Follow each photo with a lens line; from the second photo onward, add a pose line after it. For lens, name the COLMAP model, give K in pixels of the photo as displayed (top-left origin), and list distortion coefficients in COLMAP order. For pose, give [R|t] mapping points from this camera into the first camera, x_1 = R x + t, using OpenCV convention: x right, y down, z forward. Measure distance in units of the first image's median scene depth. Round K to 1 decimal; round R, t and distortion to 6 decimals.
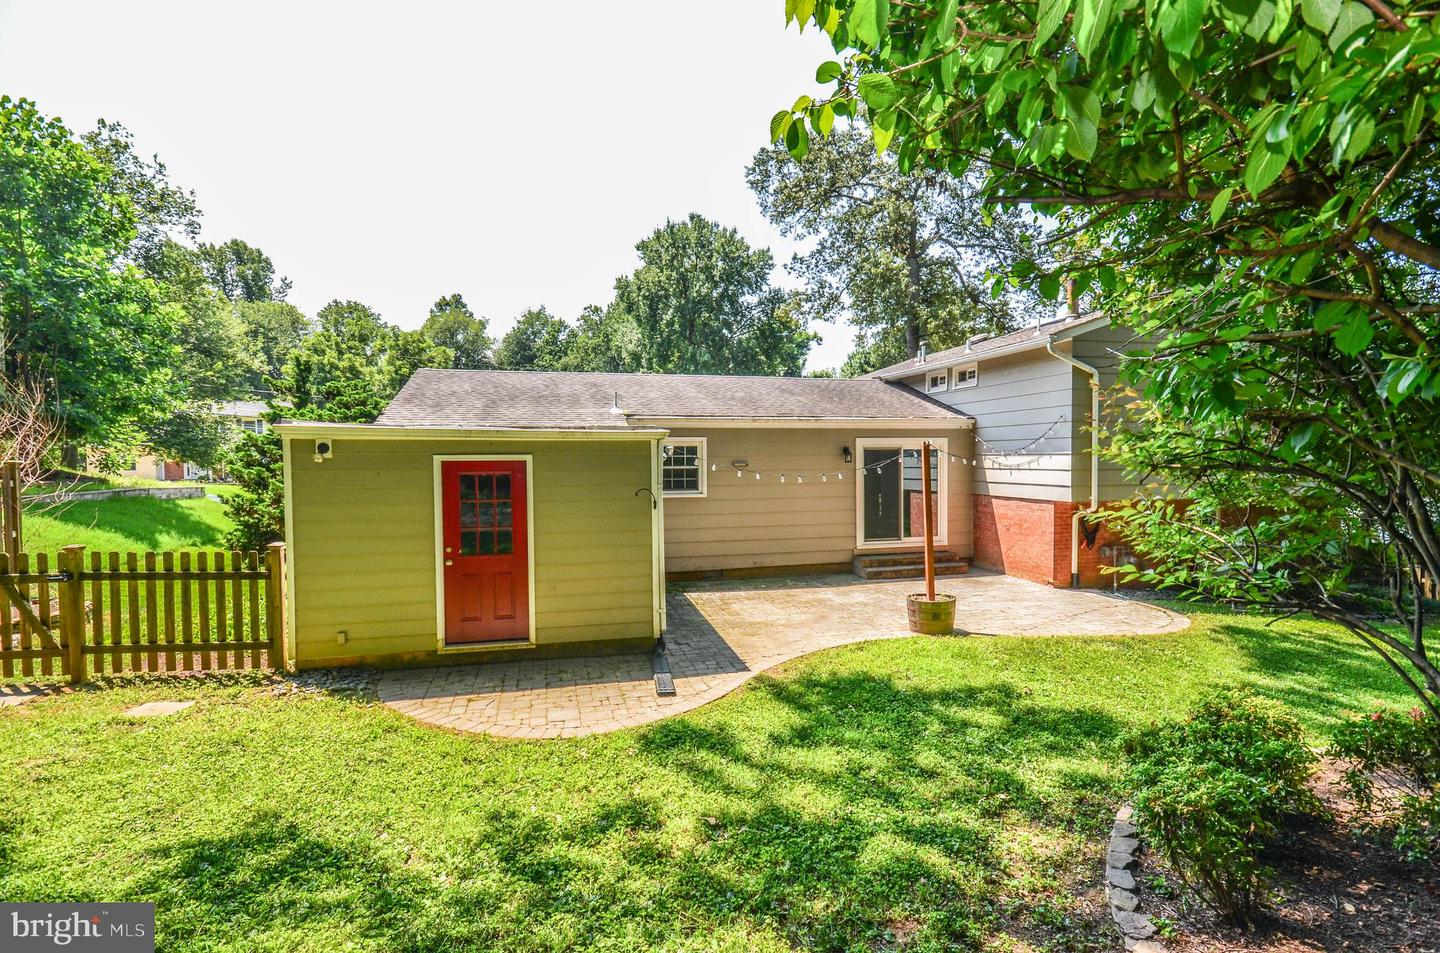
lens RADIAL K [[697.6, 0, 723.9], [0, 697.6, 476.1], [0, 0, 1]] dist [0.017093, 0.001133]
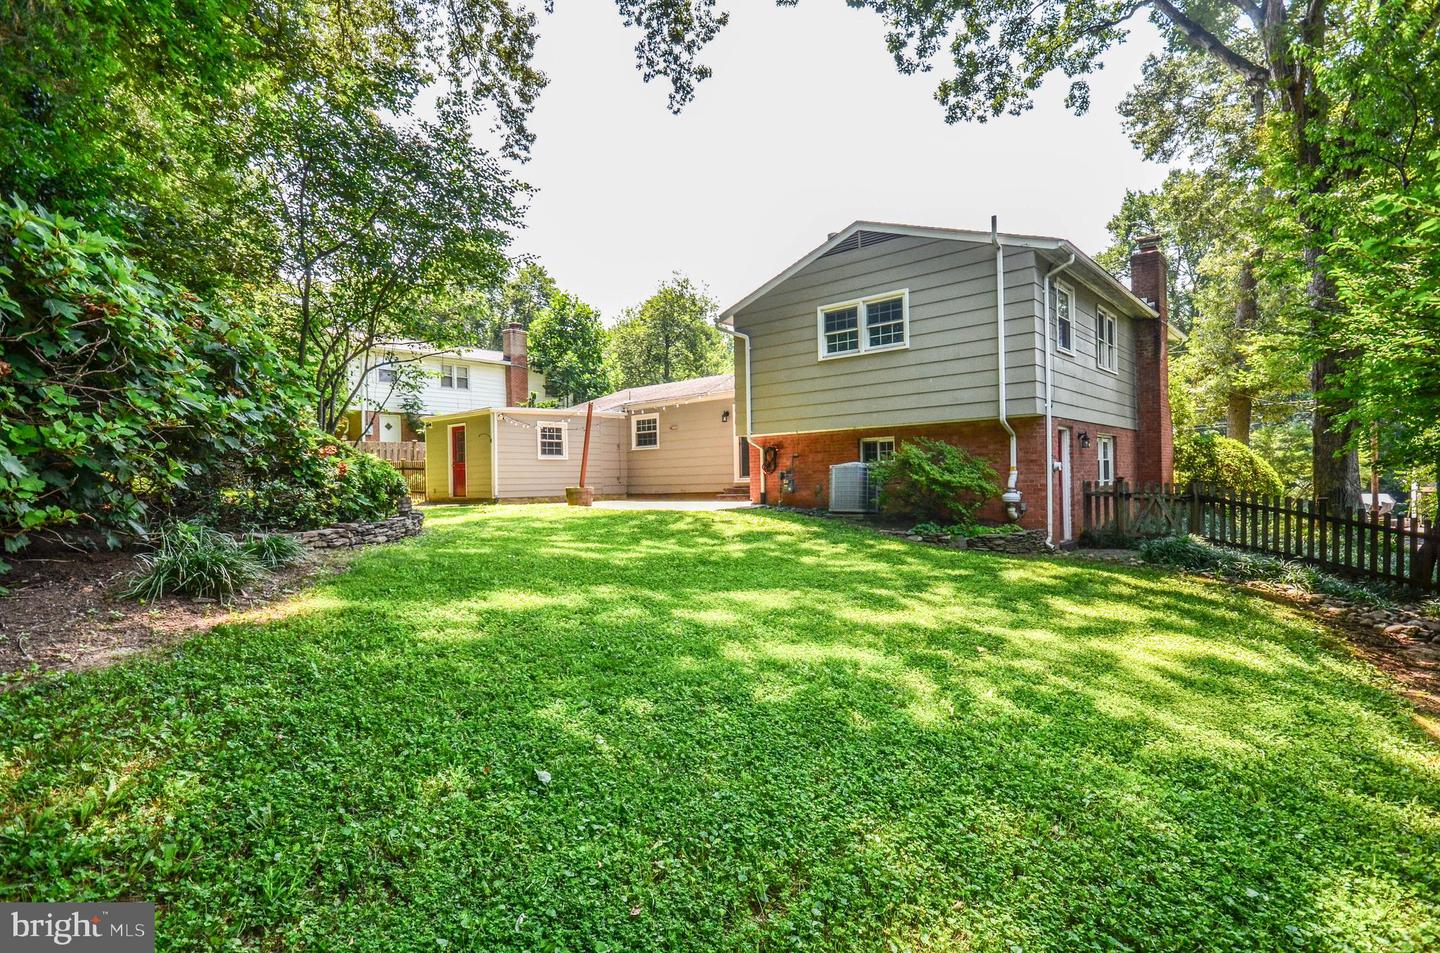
lens RADIAL K [[697.6, 0, 717.0], [0, 697.6, 478.8], [0, 0, 1]] dist [0.017093, 0.001133]
pose [[0.570892, -0.011096, -0.820950, 1.338804], [-0.006687, 0.999813, -0.018164, 0.122899], [0.820998, 0.015859, 0.570711, 0.171196]]
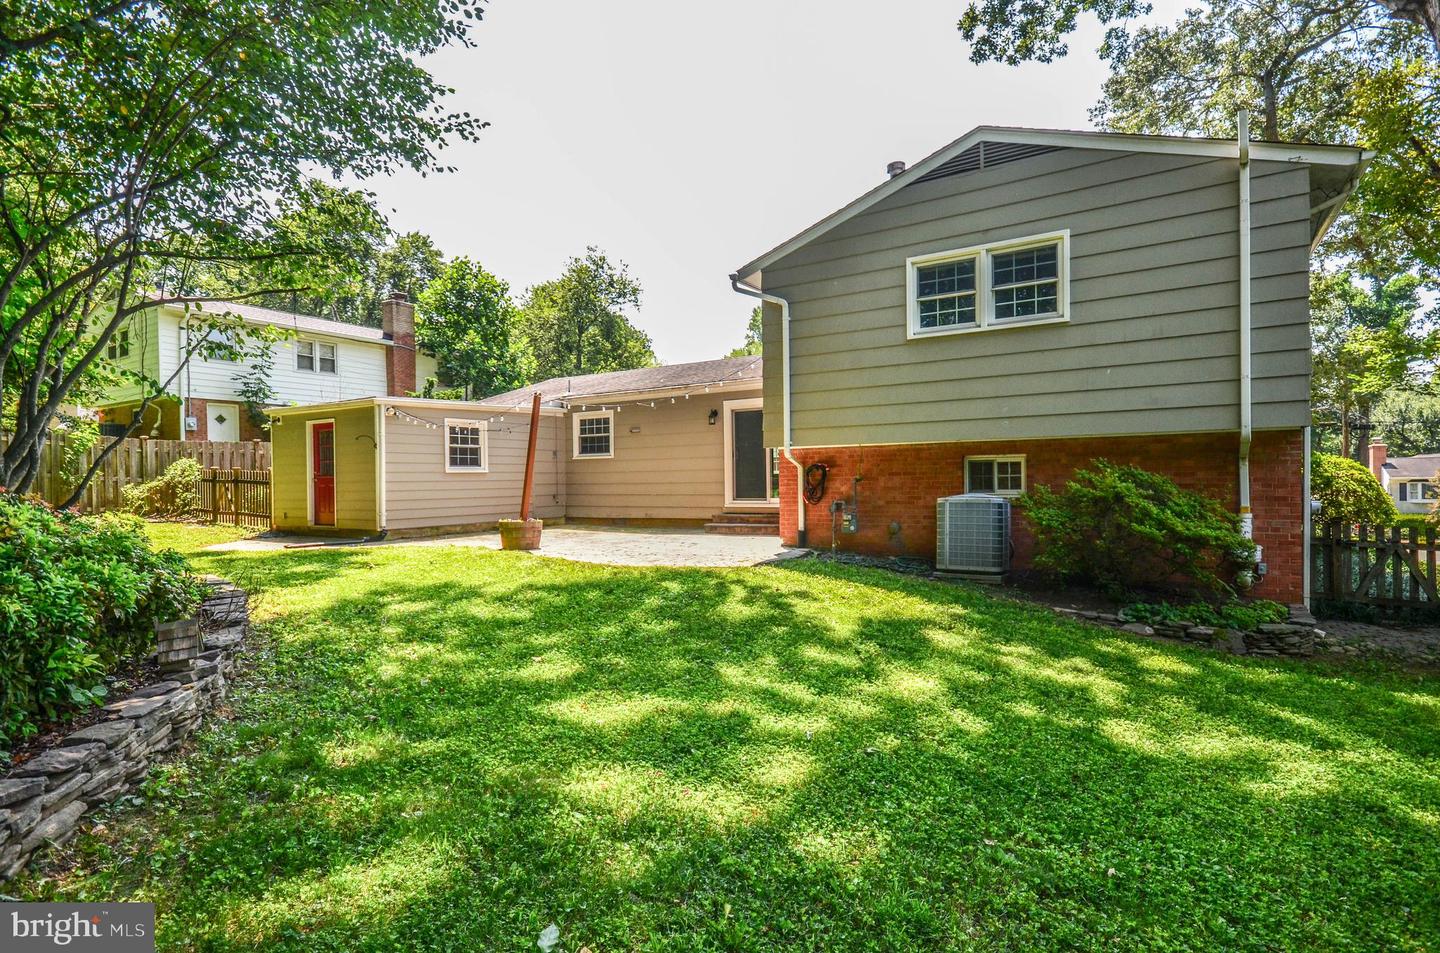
lens RADIAL K [[697.6, 0, 718.7], [0, 697.6, 479.3], [0, 0, 1]] dist [0.017093, 0.001133]
pose [[0.696206, -0.004284, -0.717830, 0.944713], [-0.009790, 0.999833, -0.015462, 0.079944], [0.717776, 0.017792, 0.696047, 0.268857]]
